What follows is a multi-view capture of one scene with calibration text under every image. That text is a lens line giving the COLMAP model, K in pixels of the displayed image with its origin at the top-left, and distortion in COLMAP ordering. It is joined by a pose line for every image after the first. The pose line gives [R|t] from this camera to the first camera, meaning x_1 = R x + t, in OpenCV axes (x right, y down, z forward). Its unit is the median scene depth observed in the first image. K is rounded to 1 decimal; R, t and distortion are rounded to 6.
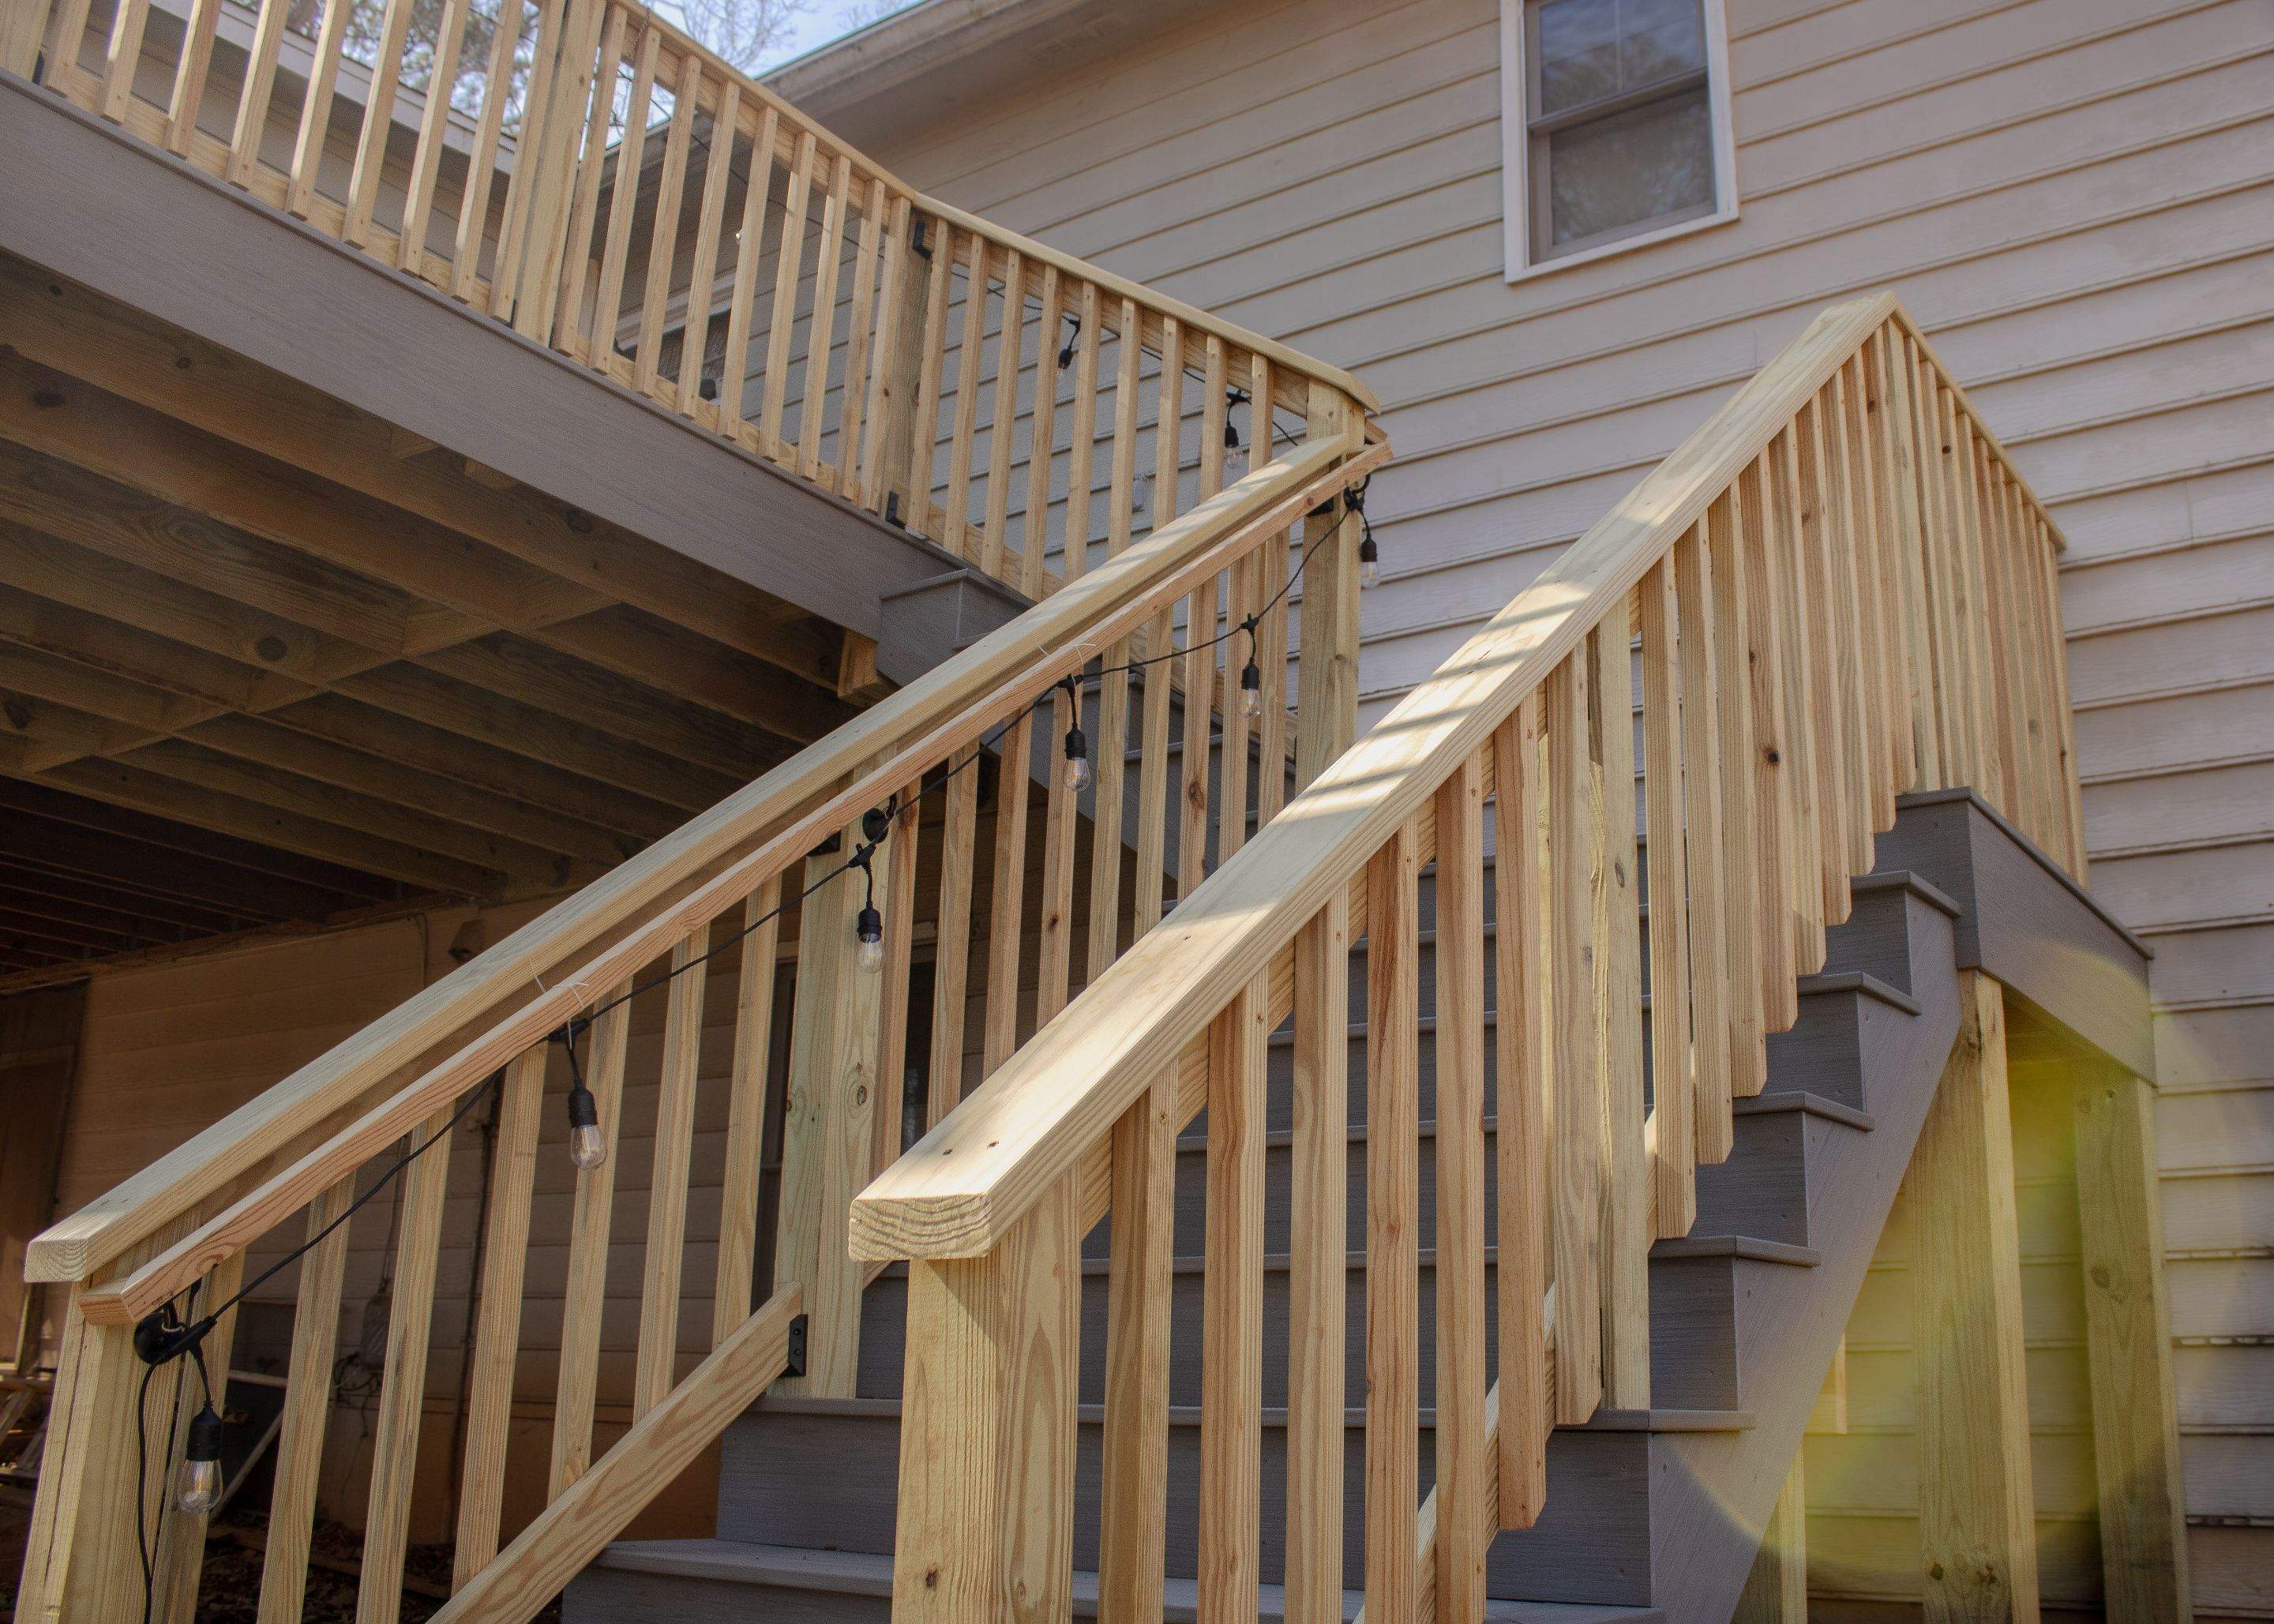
lens RADIAL K [[2124.3, 0, 1257.9], [0, 2124.3, 754.1], [0, 0, 1]] dist [-0.170389, 0.174131]
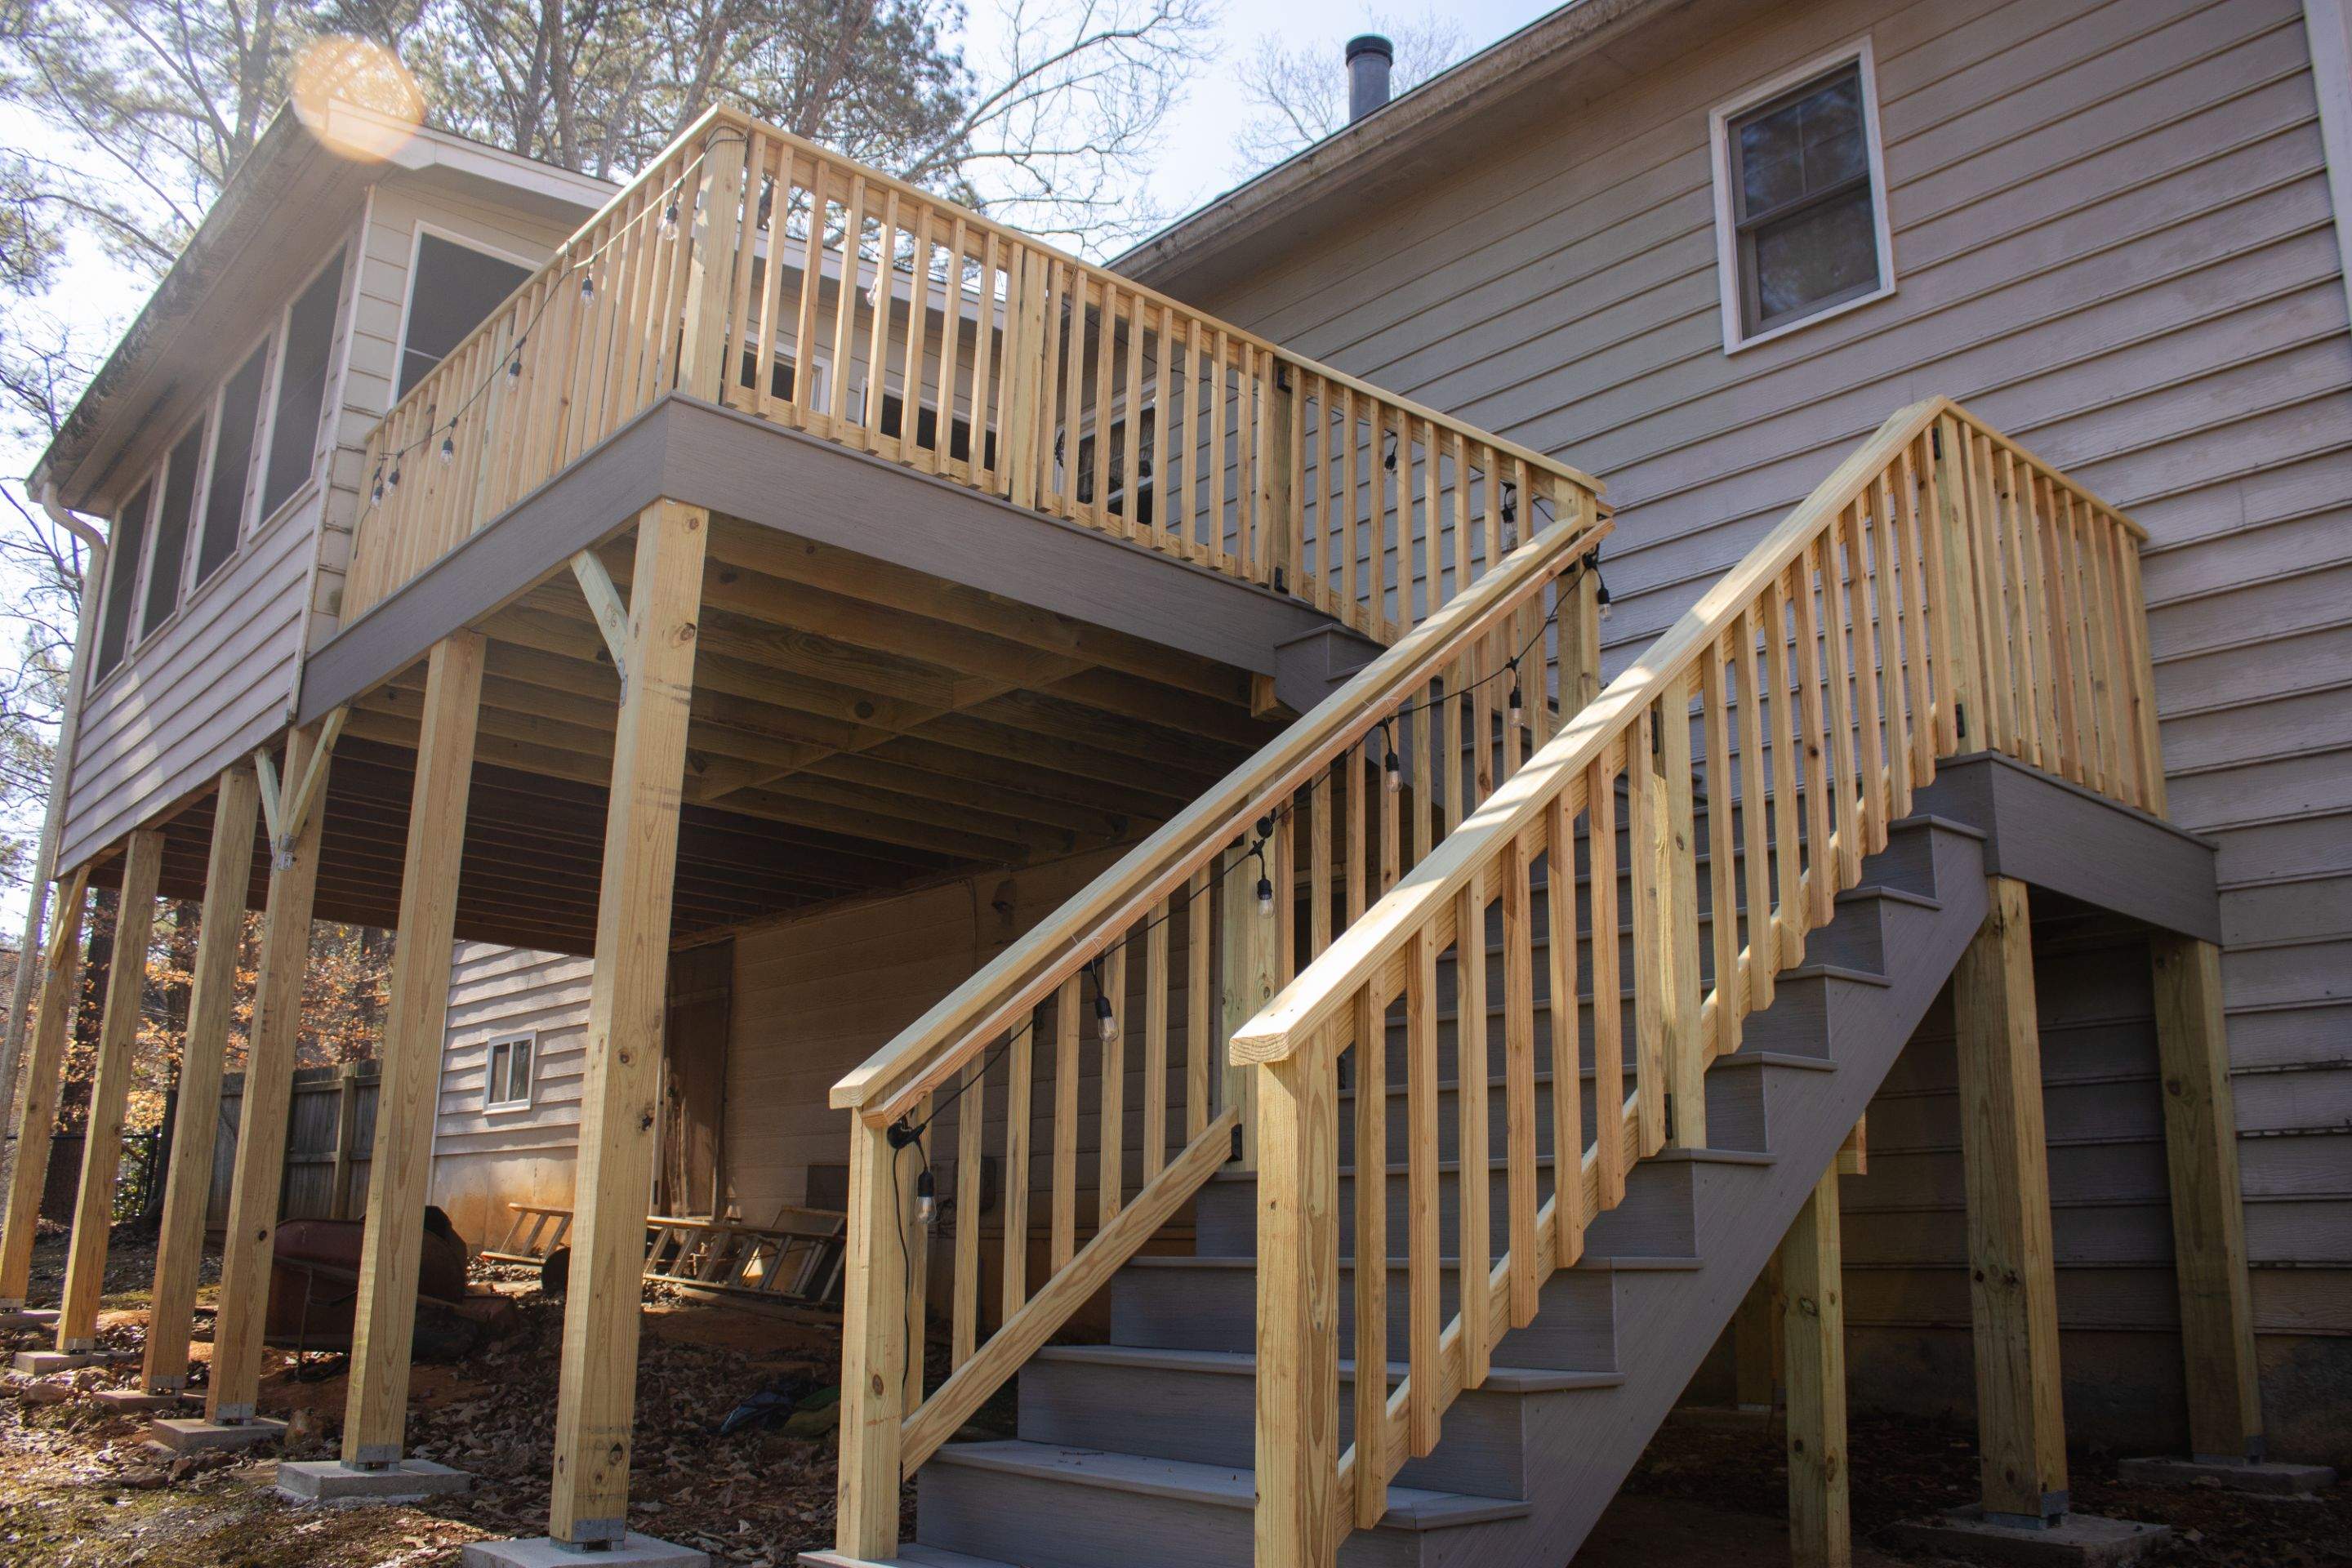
lens RADIAL K [[1930.4, 0, 1176.0], [0, 1930.4, 784.0], [0, 0, 1]] dist [-0.176613, 0.181617]
pose [[0.964178, -0.067503, -0.256525, 0.101526], [0.080989, 0.995814, 0.042361, -0.050643], [0.252591, -0.061619, 0.965609, -0.334387]]
